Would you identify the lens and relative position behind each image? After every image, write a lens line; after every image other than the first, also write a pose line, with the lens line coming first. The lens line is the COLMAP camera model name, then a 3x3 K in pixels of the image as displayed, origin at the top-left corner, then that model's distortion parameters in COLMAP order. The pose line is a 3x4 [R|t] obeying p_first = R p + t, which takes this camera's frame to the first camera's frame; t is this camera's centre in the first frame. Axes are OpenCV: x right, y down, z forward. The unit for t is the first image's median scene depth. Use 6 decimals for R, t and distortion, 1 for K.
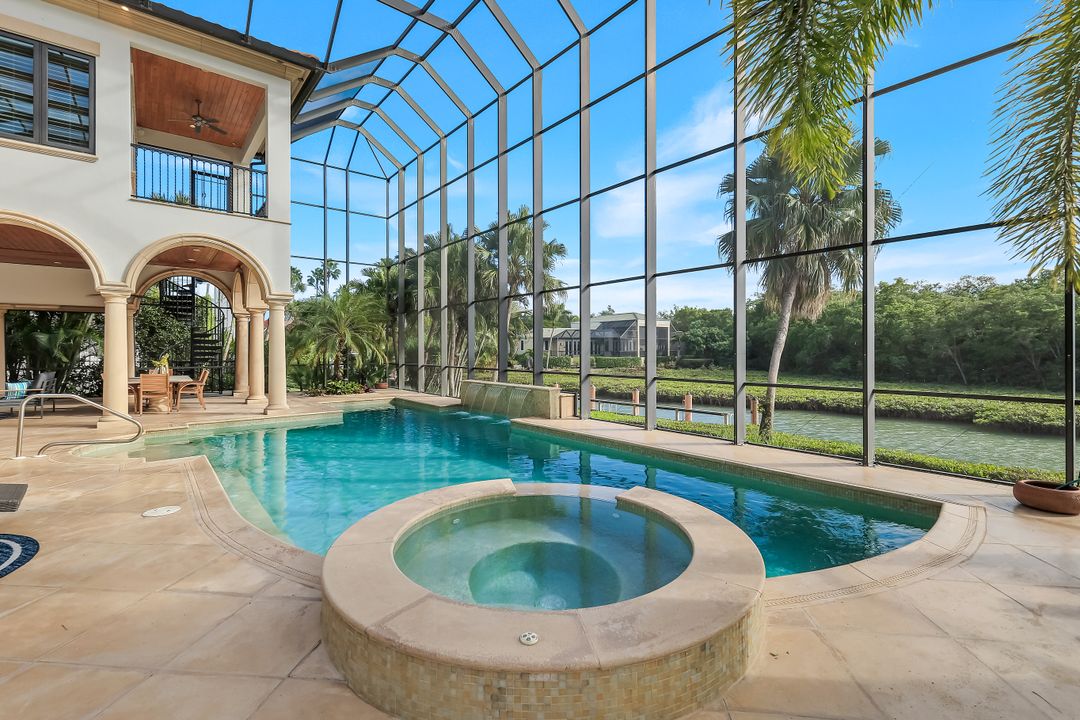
lens RADIAL K [[483.3, 0, 535.4], [0, 483.3, 351.9], [0, 0, 1]] dist [0.018758, 0.000429]
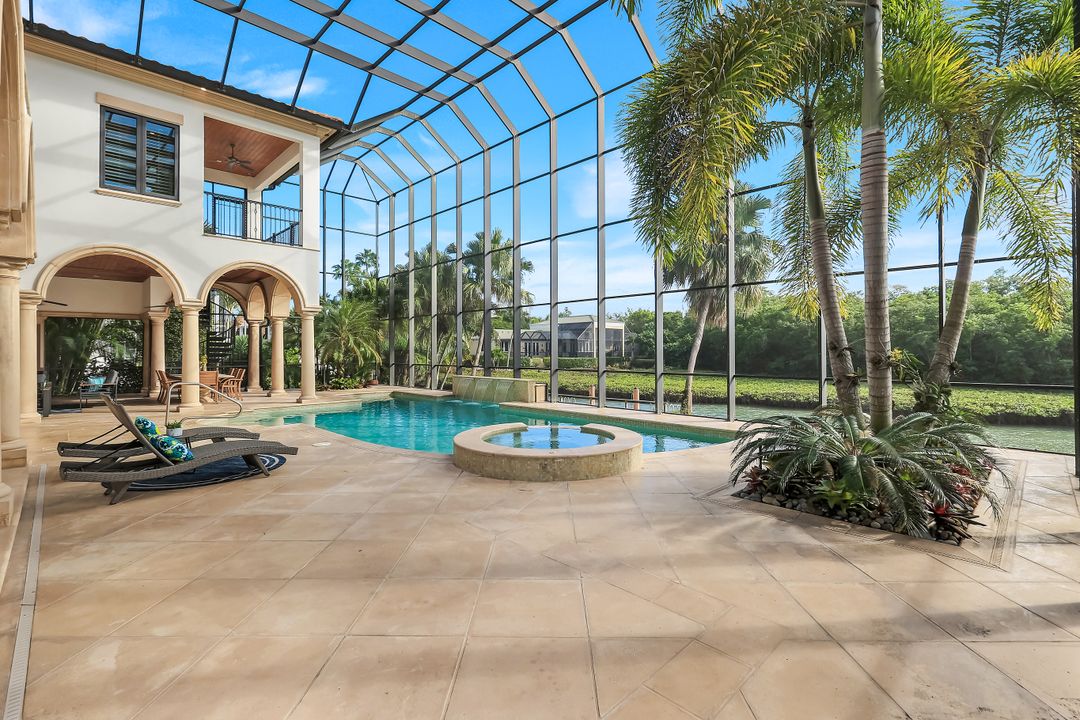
lens RADIAL K [[483.3, 0, 534.2], [0, 483.3, 357.2], [0, 0, 1]] dist [0.018758, 0.000429]
pose [[0.996380, -0.002780, 0.084963, -0.041329], [0.002021, 0.999957, 0.009026, 0.000635], [-0.084984, -0.008822, 0.996343, -0.206432]]
